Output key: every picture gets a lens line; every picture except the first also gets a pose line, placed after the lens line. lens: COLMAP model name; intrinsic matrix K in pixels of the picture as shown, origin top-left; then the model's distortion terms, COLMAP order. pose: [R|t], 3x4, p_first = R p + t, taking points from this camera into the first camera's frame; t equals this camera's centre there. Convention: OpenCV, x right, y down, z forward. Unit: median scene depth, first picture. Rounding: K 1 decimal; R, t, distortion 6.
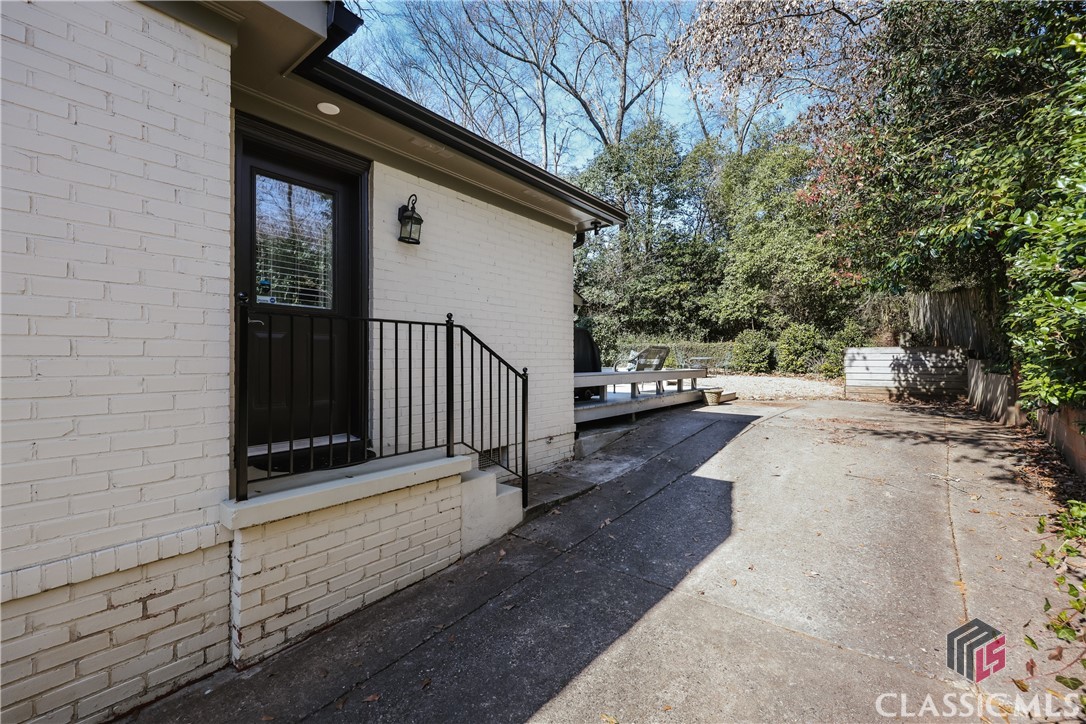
lens RADIAL K [[455.0, 0, 551.0], [0, 455.0, 359.9], [0, 0, 1]] dist [-0.001623, -0.000343]
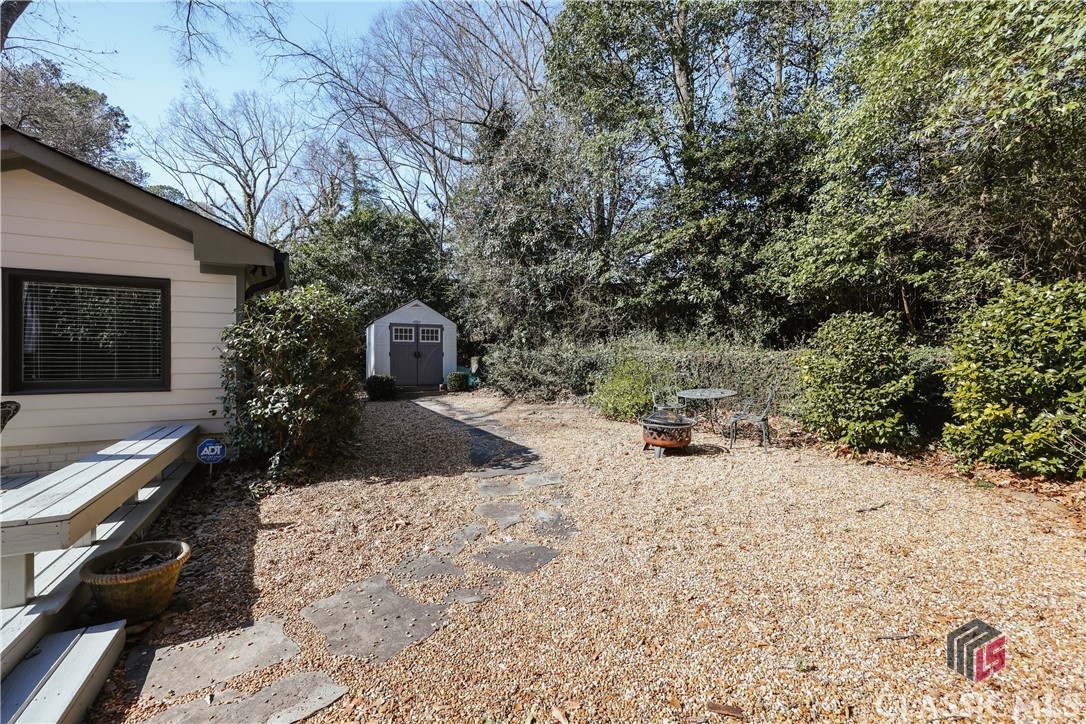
lens RADIAL K [[455.0, 0, 551.0], [0, 455.0, 359.9], [0, 0, 1]] dist [-0.001623, -0.000343]
pose [[0.926307, -0.003341, -0.376755, 0.310703], [0.003877, 0.999992, 0.000665, -0.028708], [0.376750, -0.002077, 0.926313, 0.528690]]
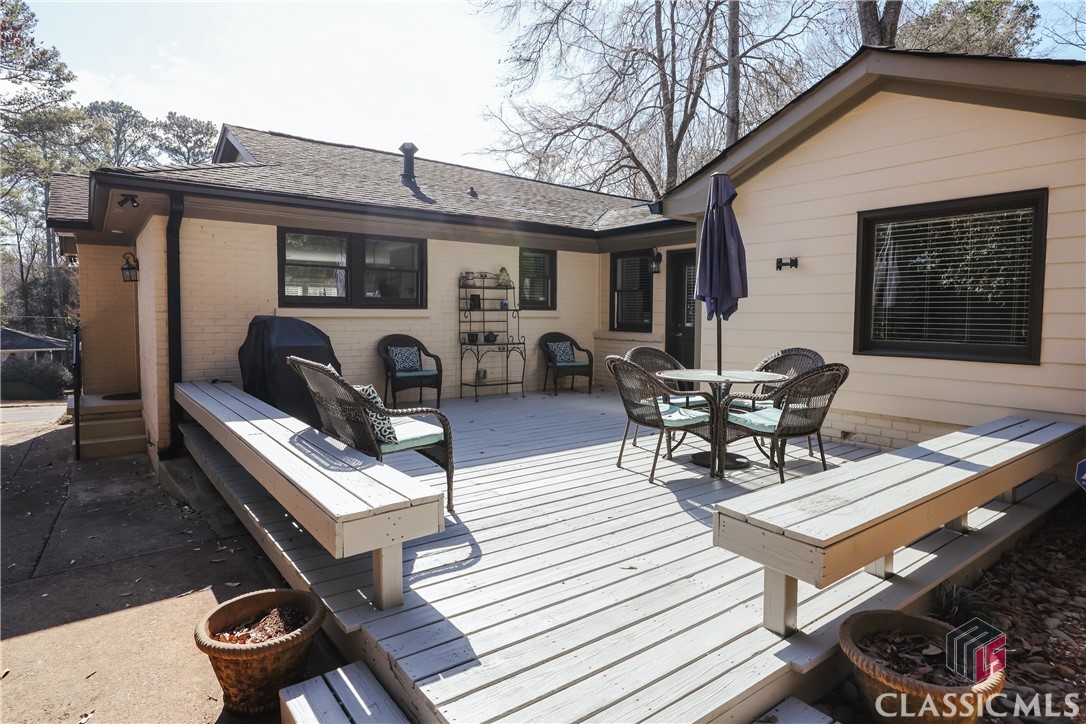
lens RADIAL K [[586.9, 0, 540.8], [0, 586.9, 343.6], [0, 0, 1]] dist [-0.001228, 0.000440]
pose [[-0.256096, 0.044018, -0.965649, 0.260887], [-0.006655, 0.998859, 0.047296, -0.028249], [0.966628, 0.018538, -0.255511, 0.568468]]
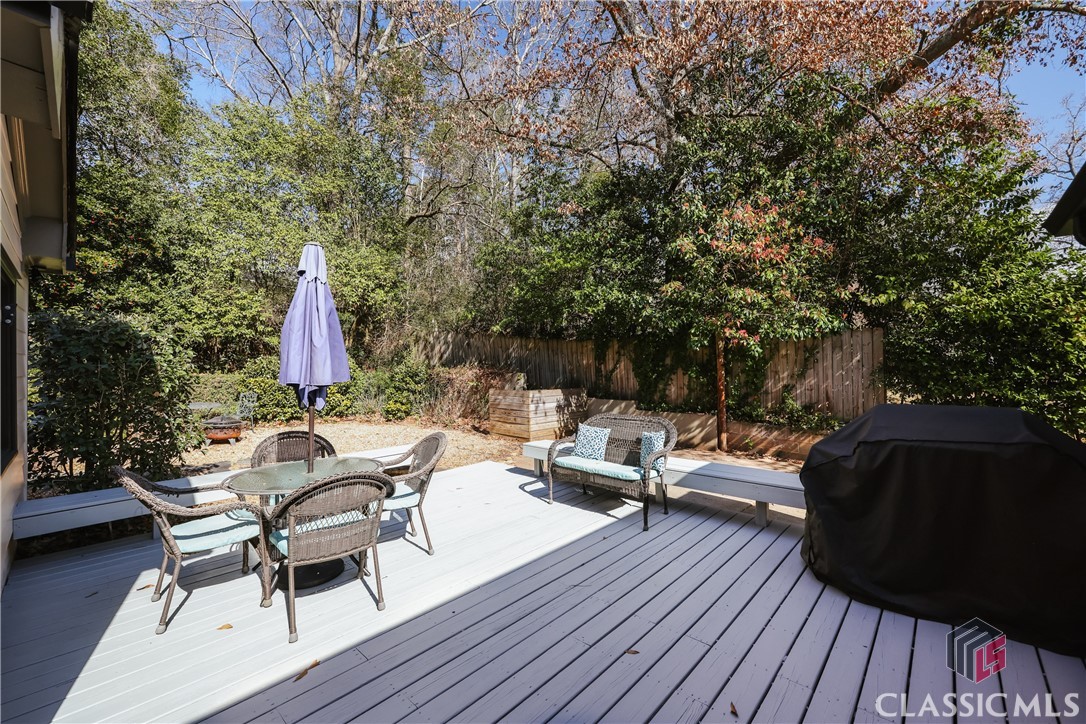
lens RADIAL K [[455.0, 0, 551.0], [0, 455.0, 359.9], [0, 0, 1]] dist [-0.001623, -0.000343]
pose [[0.055674, 0.016223, 0.998317, -0.170068], [0.003442, 0.999859, -0.016440, -0.042484], [-0.998443, 0.004351, 0.055610, 0.478666]]
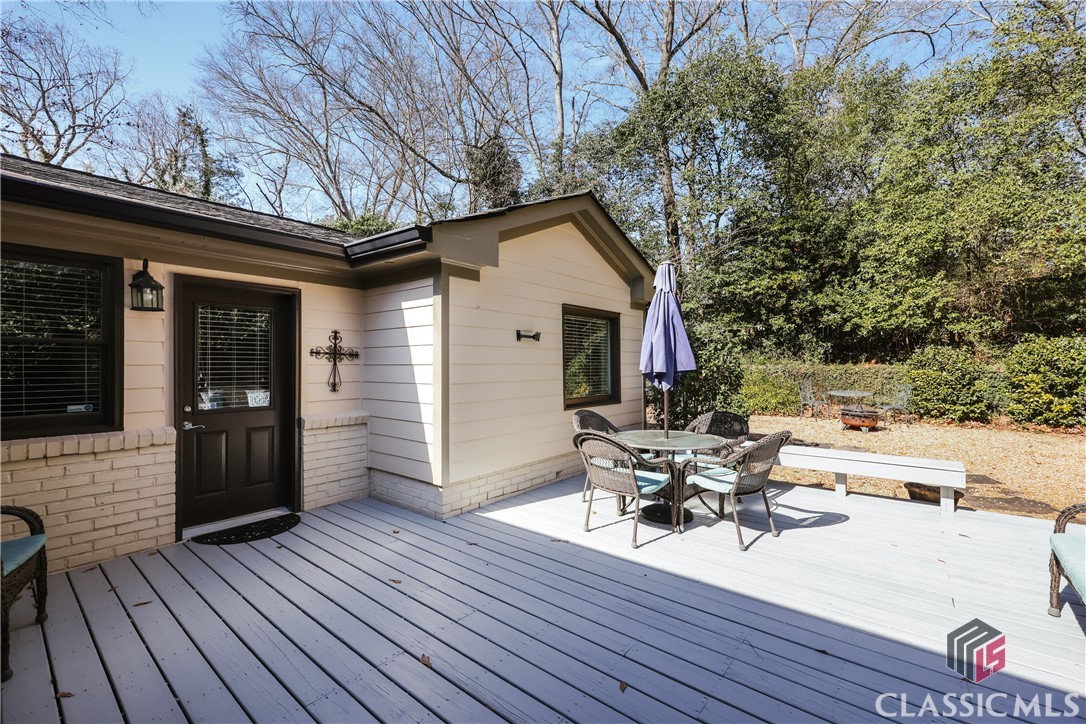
lens RADIAL K [[439.1, 0, 541.4], [0, 439.1, 364.3], [0, 0, 1]] dist [-0.001131, -0.000176]
pose [[0.999813, -0.006545, -0.018210, -0.061052], [0.006588, 0.999976, 0.002342, -0.041003], [0.018194, -0.002461, 0.999831, 0.361150]]
